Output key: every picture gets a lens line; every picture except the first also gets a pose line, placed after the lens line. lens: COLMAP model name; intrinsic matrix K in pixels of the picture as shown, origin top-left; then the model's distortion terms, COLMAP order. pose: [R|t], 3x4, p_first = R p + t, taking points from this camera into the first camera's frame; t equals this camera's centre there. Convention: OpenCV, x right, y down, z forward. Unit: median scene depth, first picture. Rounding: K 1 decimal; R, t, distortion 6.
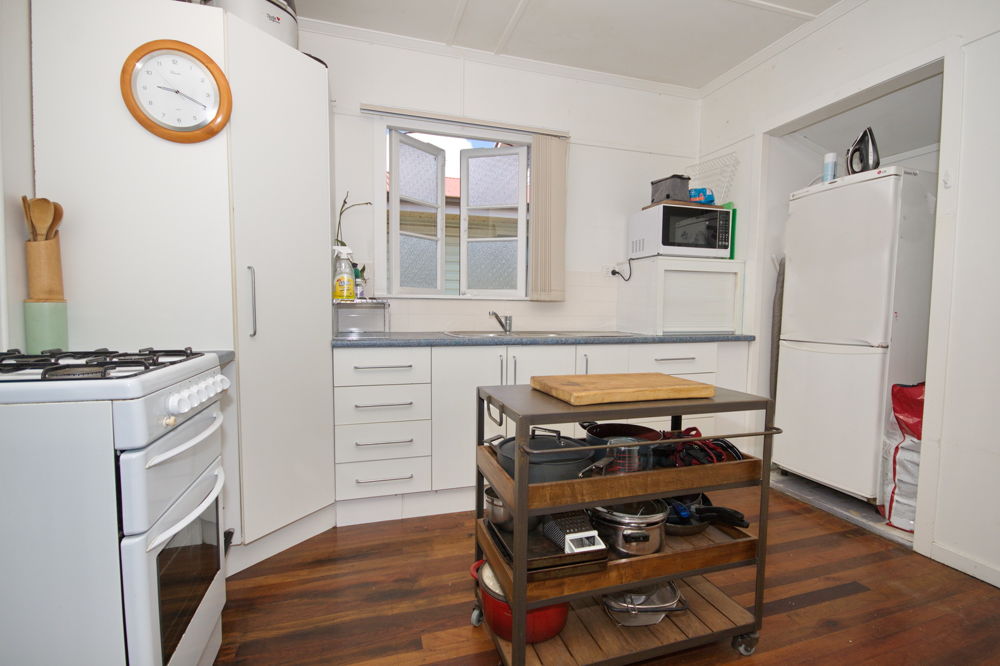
lens RADIAL K [[459.3, 0, 500.0], [0, 459.3, 333.0], [0, 0, 1]] dist [0.000996, 0.000023]
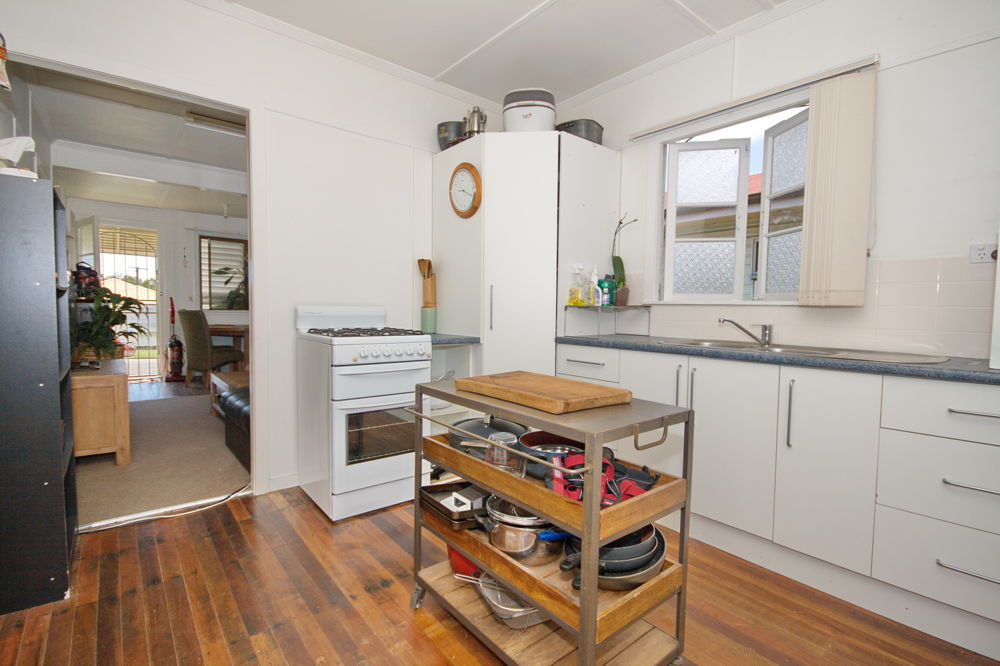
lens RADIAL K [[468.6, 0, 500.0], [0, 468.6, 333.0], [0, 0, 1]] dist [-0.001906, -0.000180]
pose [[0.386304, 0.034025, -0.921744, 0.584249], [-0.074123, 0.997233, 0.005746, 0.005865], [0.919389, 0.066102, 0.387757, 0.254815]]
